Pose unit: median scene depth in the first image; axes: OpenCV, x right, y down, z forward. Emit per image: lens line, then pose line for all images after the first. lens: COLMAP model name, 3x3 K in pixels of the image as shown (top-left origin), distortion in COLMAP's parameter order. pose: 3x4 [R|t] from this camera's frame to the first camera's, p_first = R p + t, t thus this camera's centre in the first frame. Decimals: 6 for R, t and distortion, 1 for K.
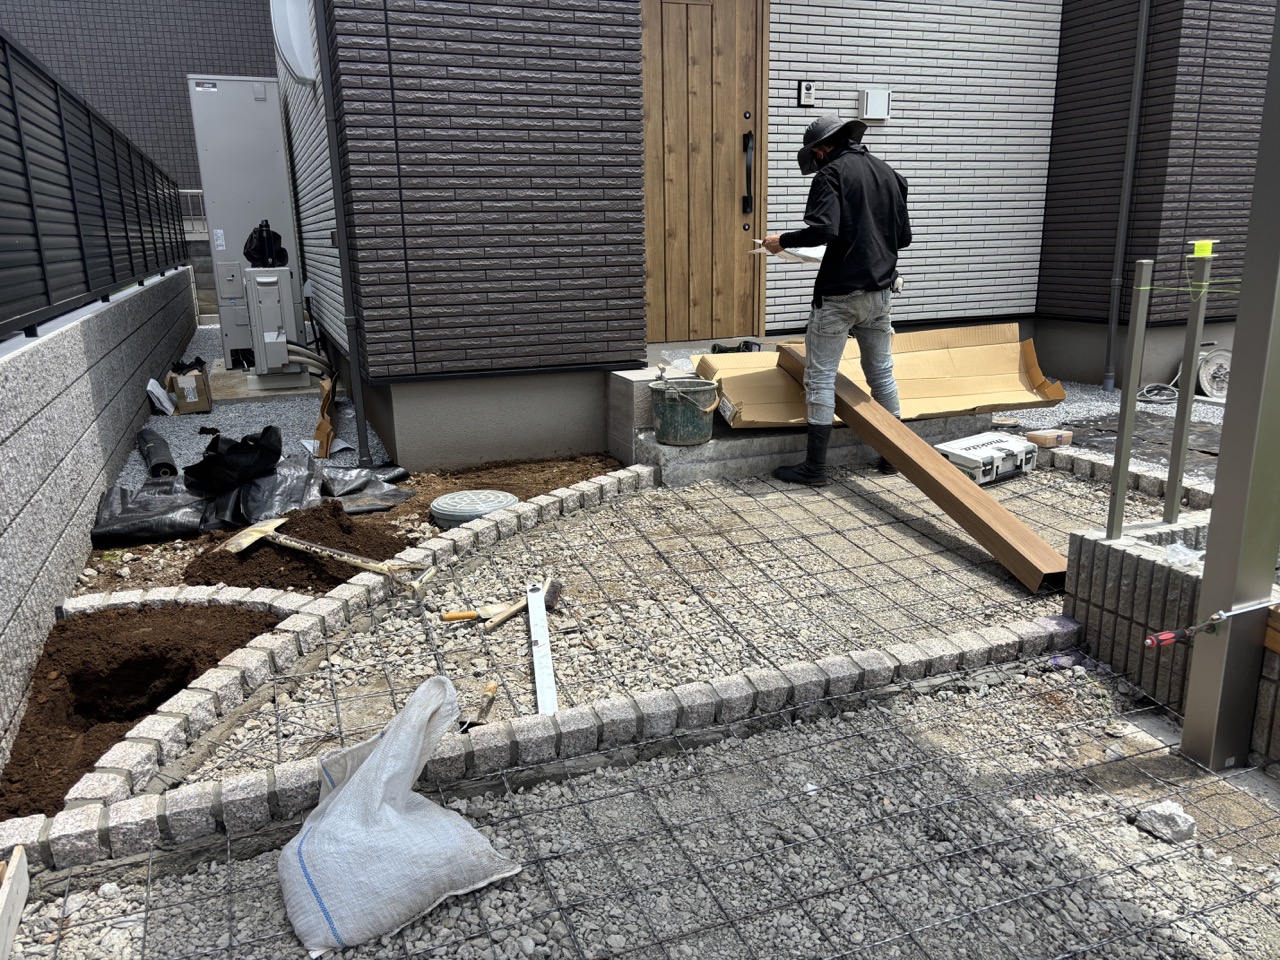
lens RADIAL K [[970.1, 0, 639.1], [0, 970.1, 484.7], [0, 0, 1]] dist [0.045081, -0.052751]
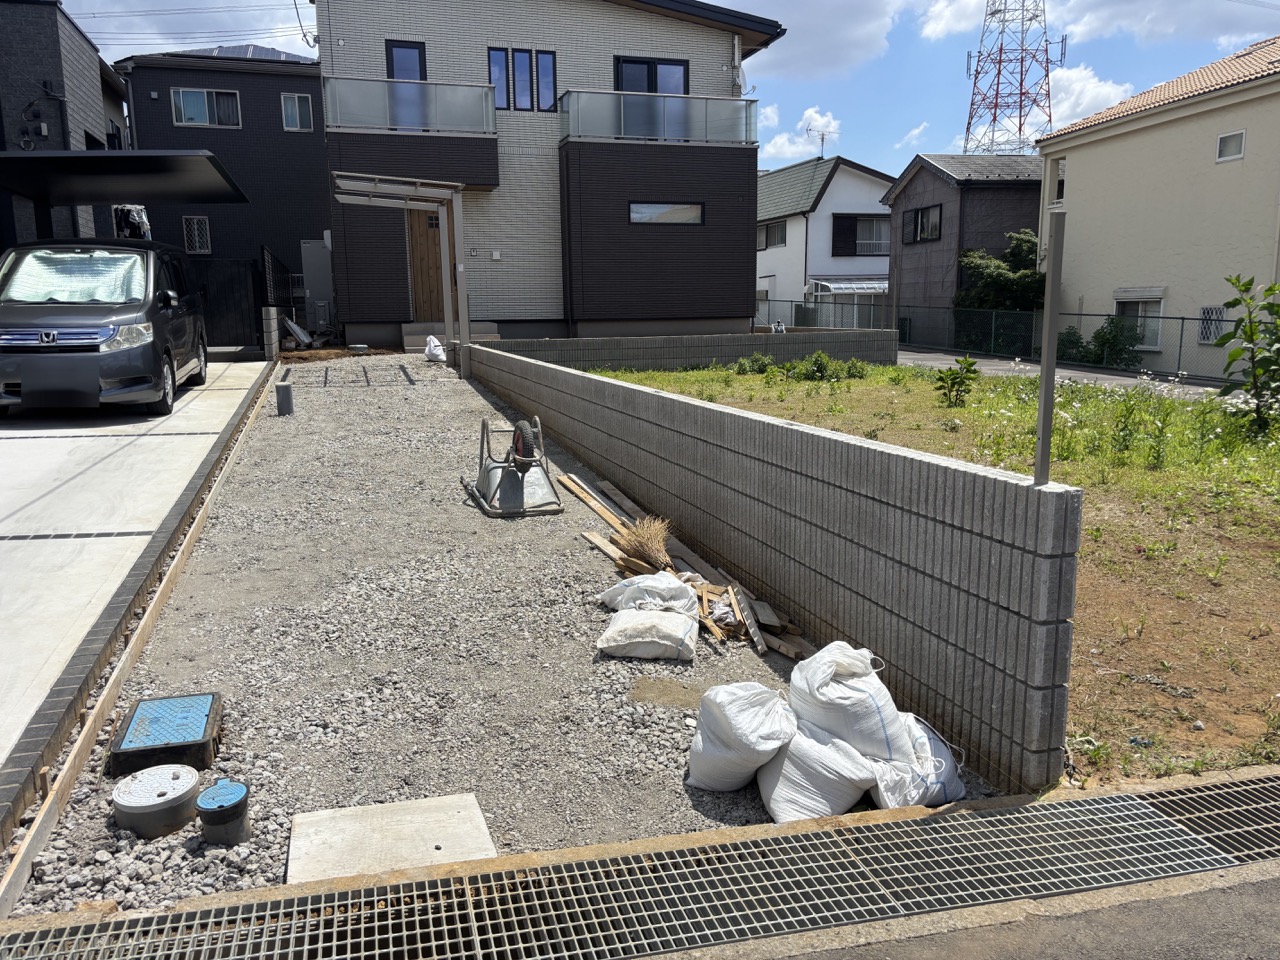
lens RADIAL K [[978.7, 0, 638.8], [0, 978.7, 474.7], [0, 0, 1]] dist [0.023524, -0.000678]
pose [[0.997235, 0.021901, -0.071005, 1.029416], [-0.027689, 0.996282, -0.081577, 0.663566], [0.068954, 0.083318, 0.994135, -2.388519]]
